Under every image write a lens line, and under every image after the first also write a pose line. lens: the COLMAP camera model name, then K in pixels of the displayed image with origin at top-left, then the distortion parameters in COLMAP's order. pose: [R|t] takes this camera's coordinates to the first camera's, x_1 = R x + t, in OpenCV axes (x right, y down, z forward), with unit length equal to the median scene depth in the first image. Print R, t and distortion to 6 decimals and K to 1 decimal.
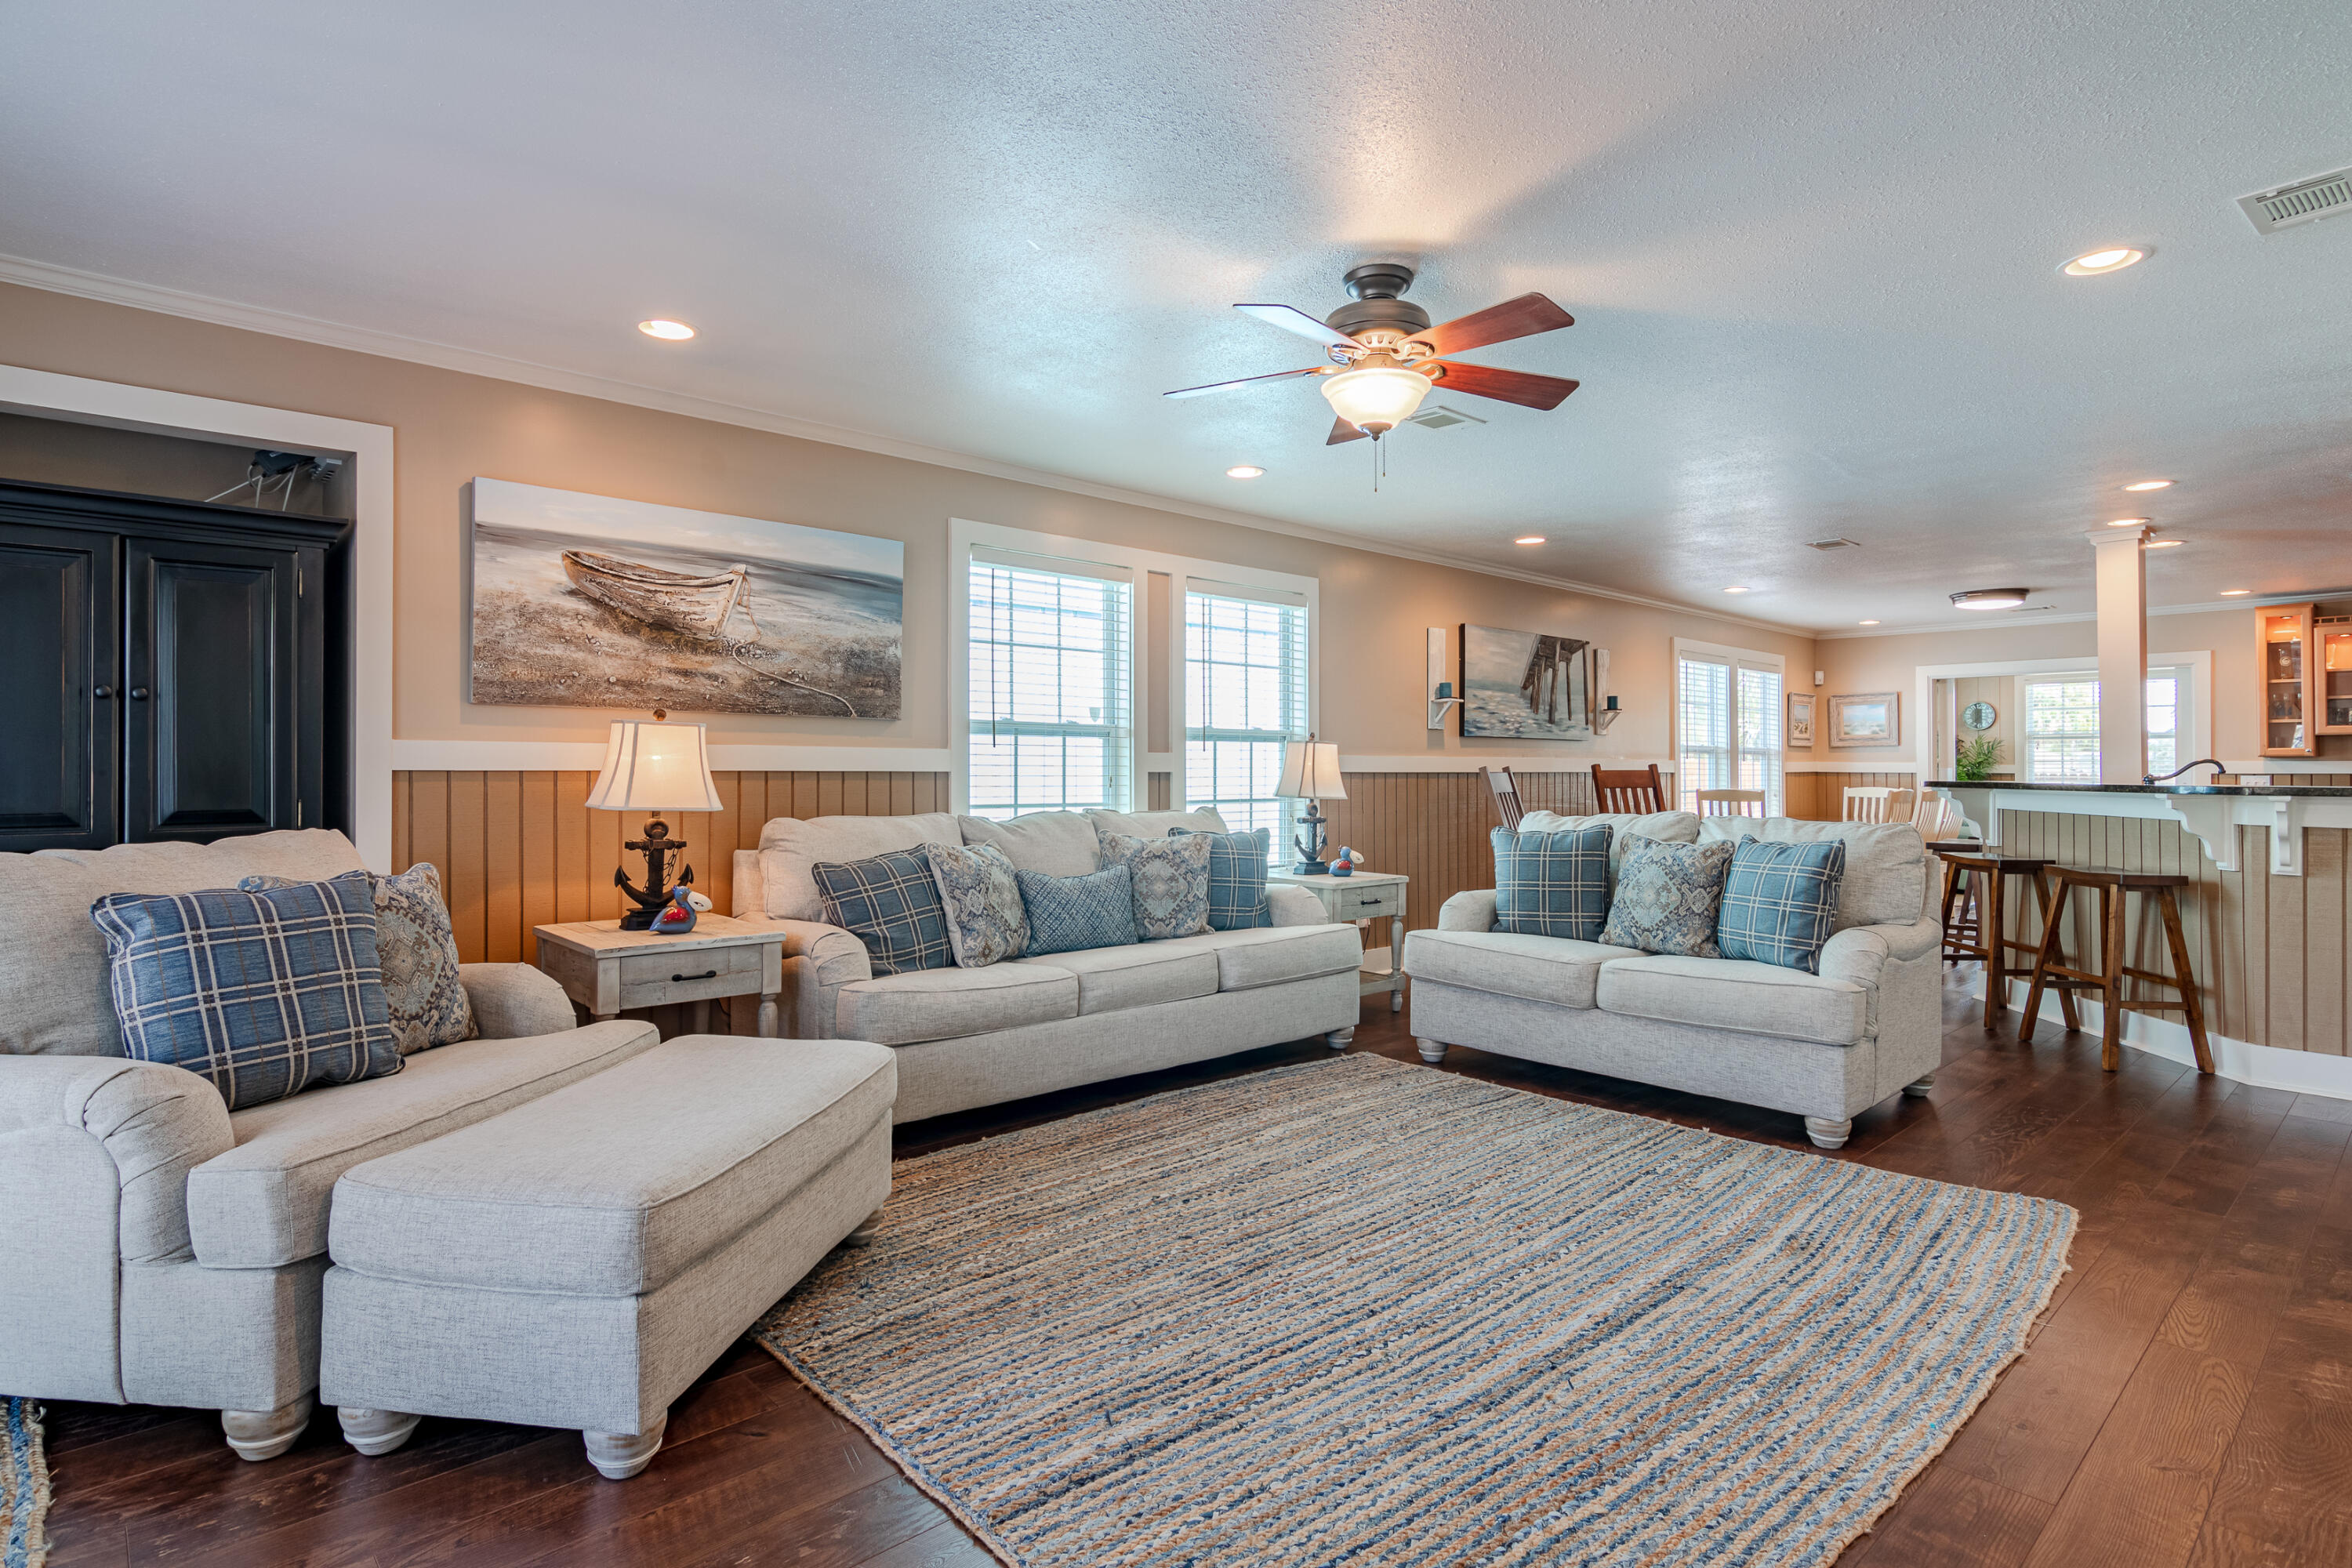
lens RADIAL K [[1205.5, 0, 1188.0], [0, 1205.5, 764.6], [0, 0, 1]] dist [-0.001822, 0.001927]
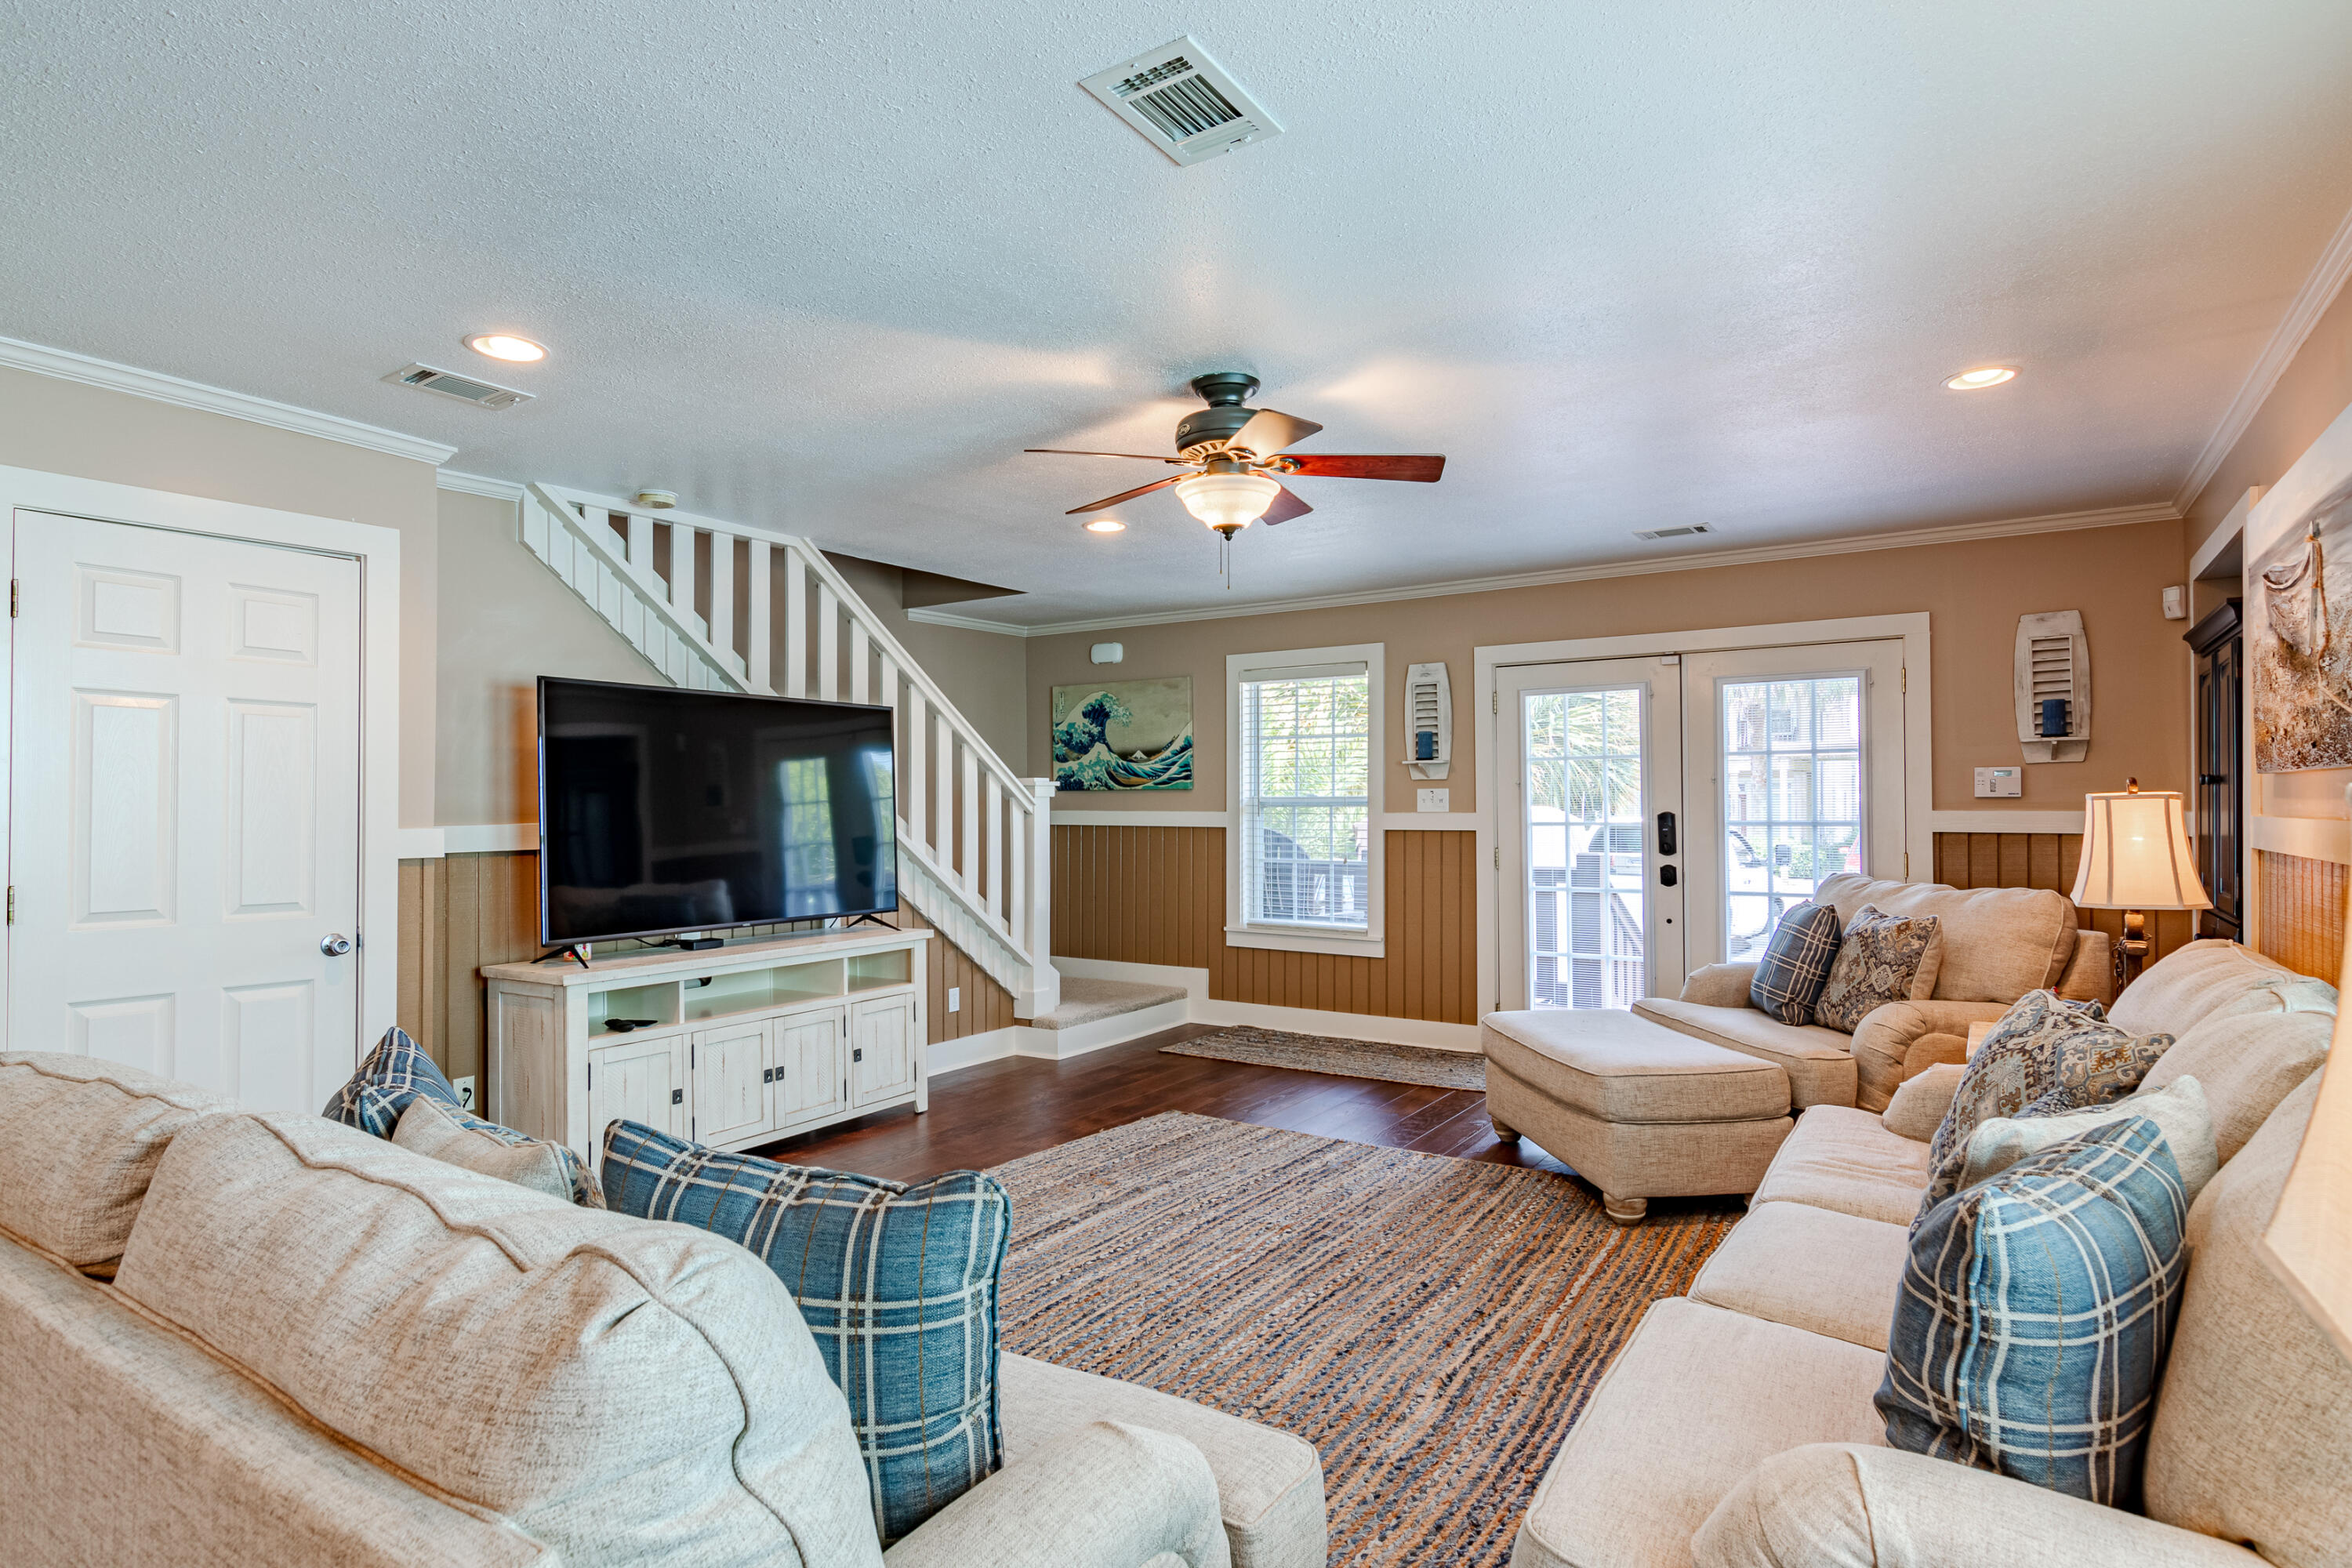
lens RADIAL K [[1242.4, 0, 1141.1], [0, 1242.4, 799.0], [0, 0, 1]] dist [-0.001105, -0.002241]
pose [[-0.978950, 0.001983, -0.204090, 0.335610], [0.004057, 0.999944, -0.009747, -0.024012], [0.204059, -0.010370, -0.978904, 1.511701]]
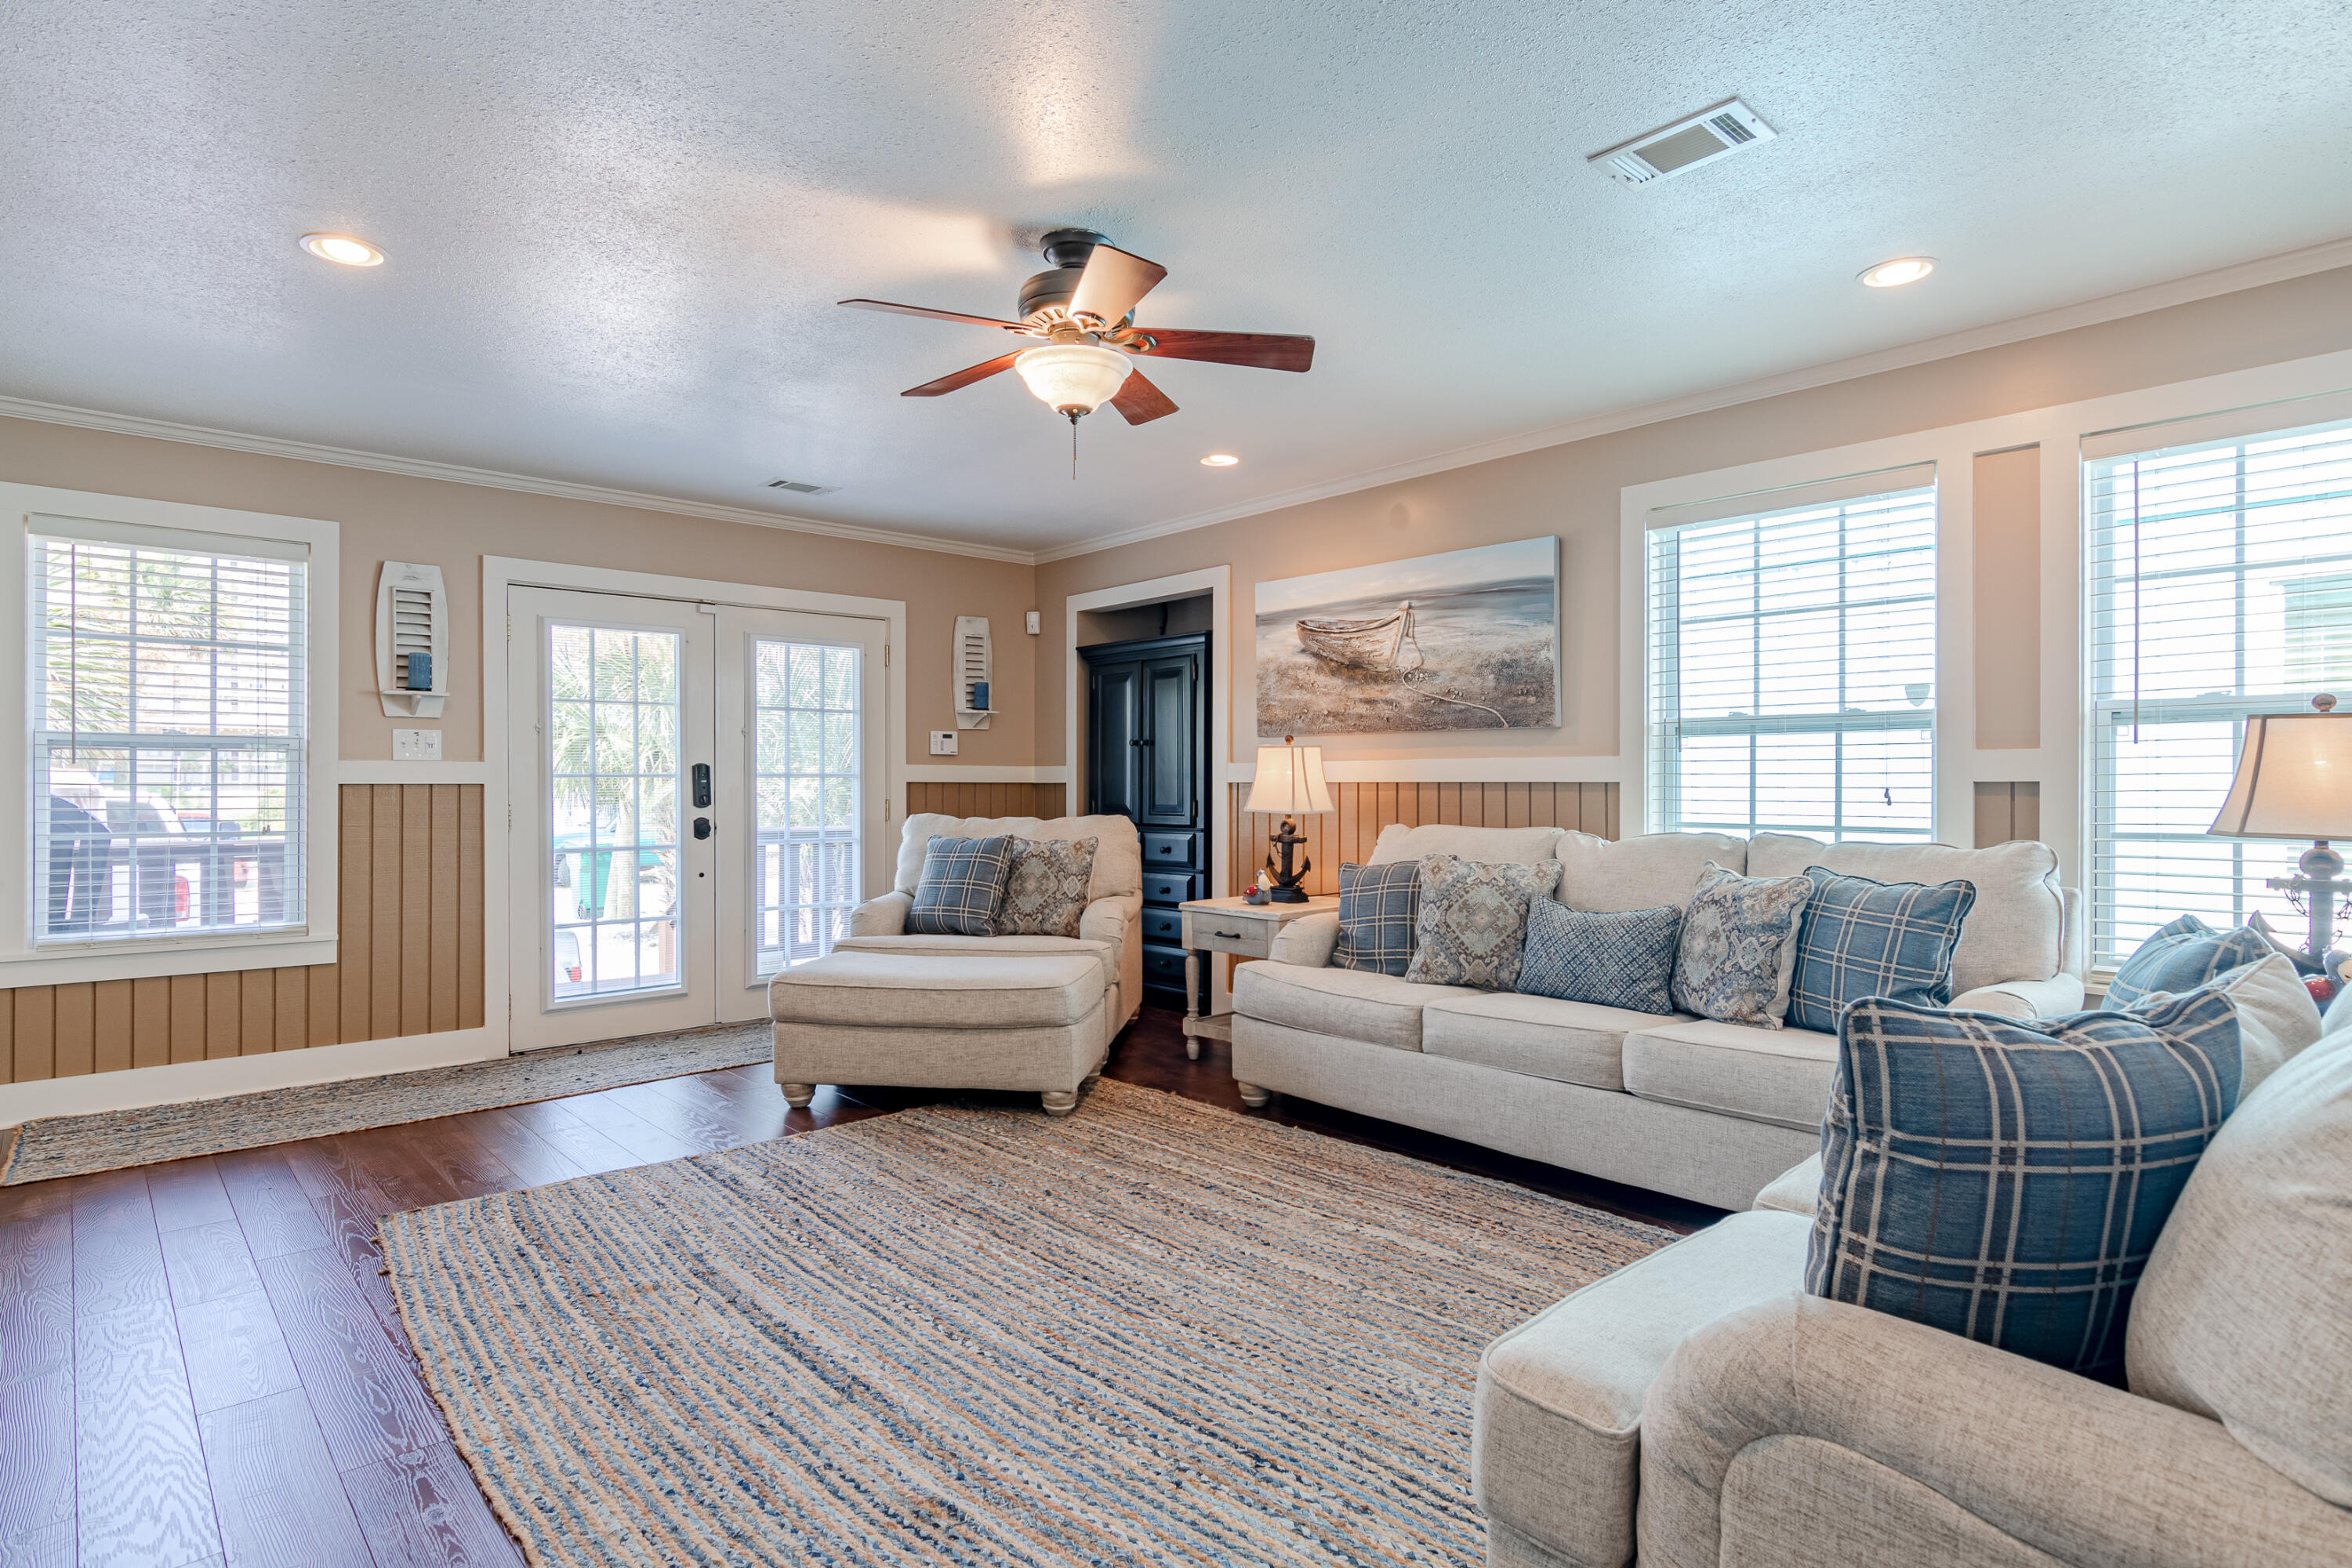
lens RADIAL K [[1242.4, 0, 1155.2], [0, 1242.4, 793.2], [0, 0, 1]] dist [-0.001105, -0.002241]
pose [[-0.026766, 0.005114, -0.999629, 0.823037], [0.006192, 0.999969, 0.004950, 0.008395], [0.999623, -0.006057, -0.026797, 0.805849]]
